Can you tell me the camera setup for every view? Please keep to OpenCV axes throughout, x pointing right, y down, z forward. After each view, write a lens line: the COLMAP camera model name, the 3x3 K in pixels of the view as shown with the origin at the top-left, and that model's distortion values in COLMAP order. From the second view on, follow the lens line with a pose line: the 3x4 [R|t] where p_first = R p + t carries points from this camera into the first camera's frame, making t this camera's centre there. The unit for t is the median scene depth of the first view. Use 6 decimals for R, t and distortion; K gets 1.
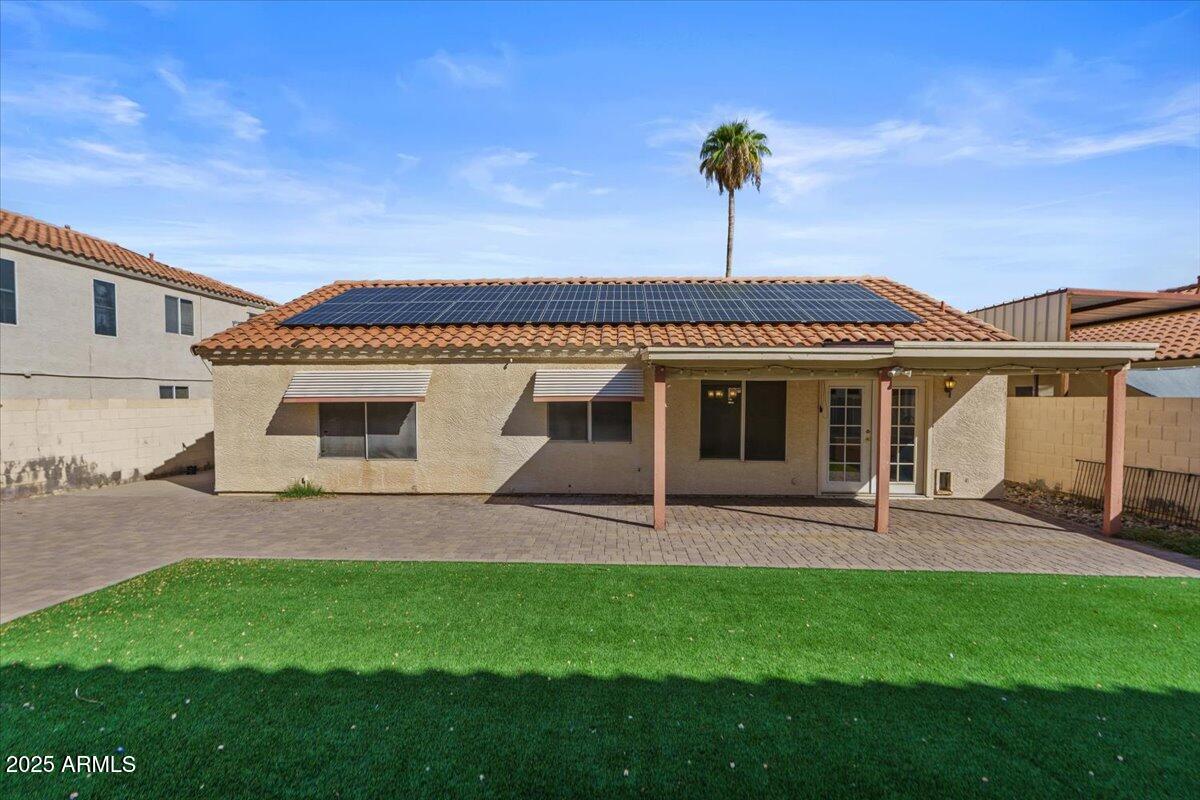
lens RADIAL K [[560.9, 0, 600.0], [0, 560.9, 400.0], [0, 0, 1]] dist [-0.034053, -0.000123]
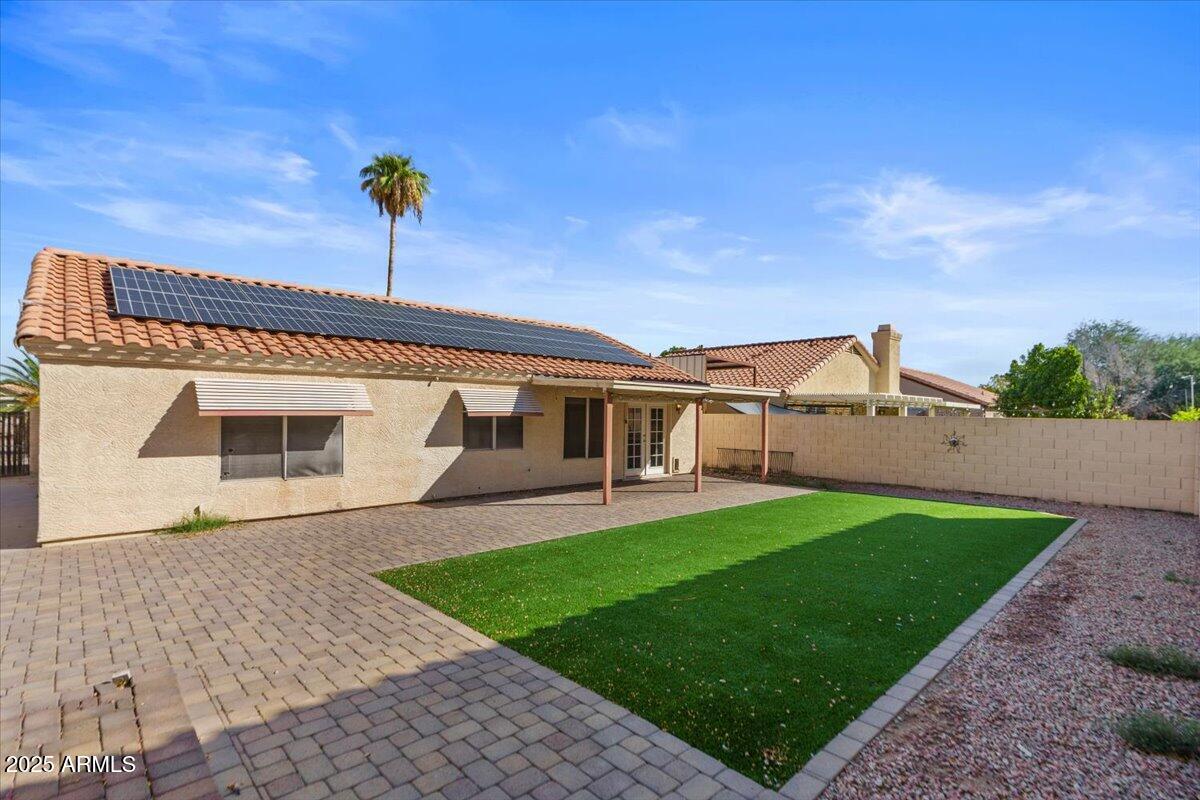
lens RADIAL K [[560.9, 0, 600.0], [0, 560.9, 400.0], [0, 0, 1]] dist [-0.034053, -0.000123]
pose [[0.685665, 0.023458, 0.727539, -0.738846], [-0.002350, 0.999547, -0.030013, 0.003850], [-0.727913, 0.018869, 0.685409, 0.003769]]
